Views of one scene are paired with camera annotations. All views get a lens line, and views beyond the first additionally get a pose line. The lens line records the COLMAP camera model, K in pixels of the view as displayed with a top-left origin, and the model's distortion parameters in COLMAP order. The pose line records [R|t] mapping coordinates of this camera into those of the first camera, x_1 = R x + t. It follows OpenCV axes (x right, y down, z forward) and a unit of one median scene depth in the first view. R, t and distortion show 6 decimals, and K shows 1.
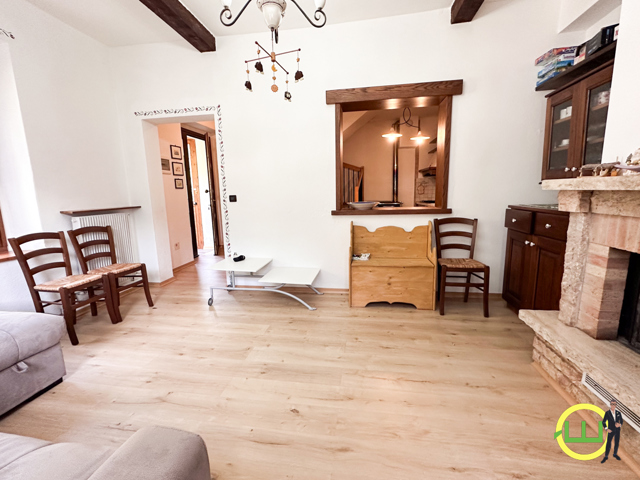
lens RADIAL K [[298.1, 0, 320.0], [0, 298.1, 240.0], [0, 0, 1]] dist [-0.001096, -0.000115]
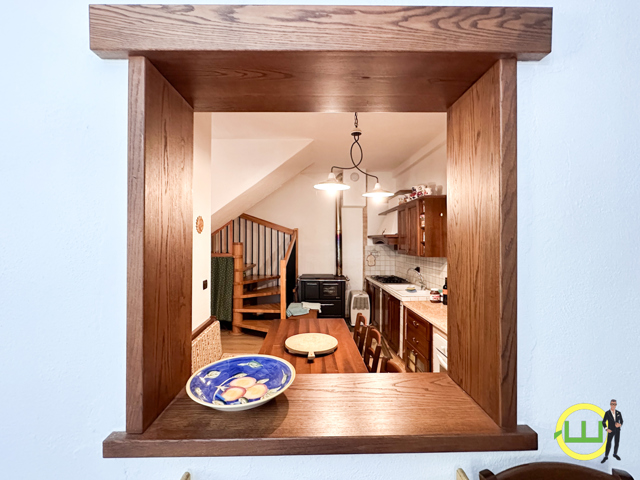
lens RADIAL K [[298.1, 0, 320.0], [0, 298.1, 240.0], [0, 0, 1]] dist [-0.001096, -0.000115]
pose [[0.983182, 0.023315, 0.181135, 0.193361], [0.008775, 0.984642, -0.174364, -0.250215], [-0.182419, 0.173021, 0.967878, 0.770381]]
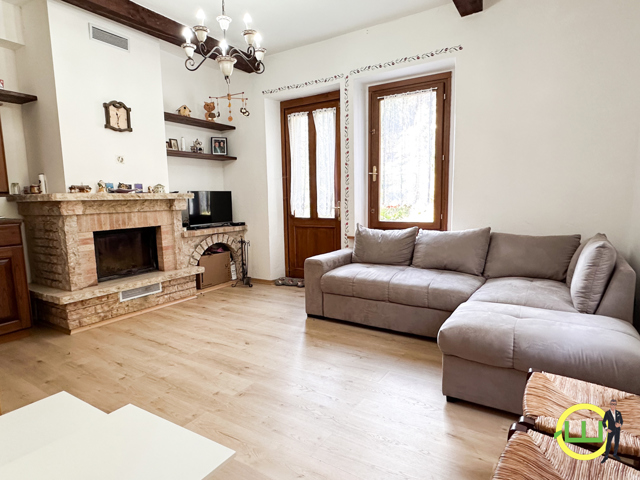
lens RADIAL K [[373.7, 0, 316.8], [0, 373.7, 242.6], [0, 0, 1]] dist [-0.001769, -0.000119]
pose [[-0.914761, -0.009083, 0.403893, -0.625343], [0.105069, 0.959995, 0.259556, -0.187553], [-0.390093, 0.279868, -0.877212, 1.291188]]
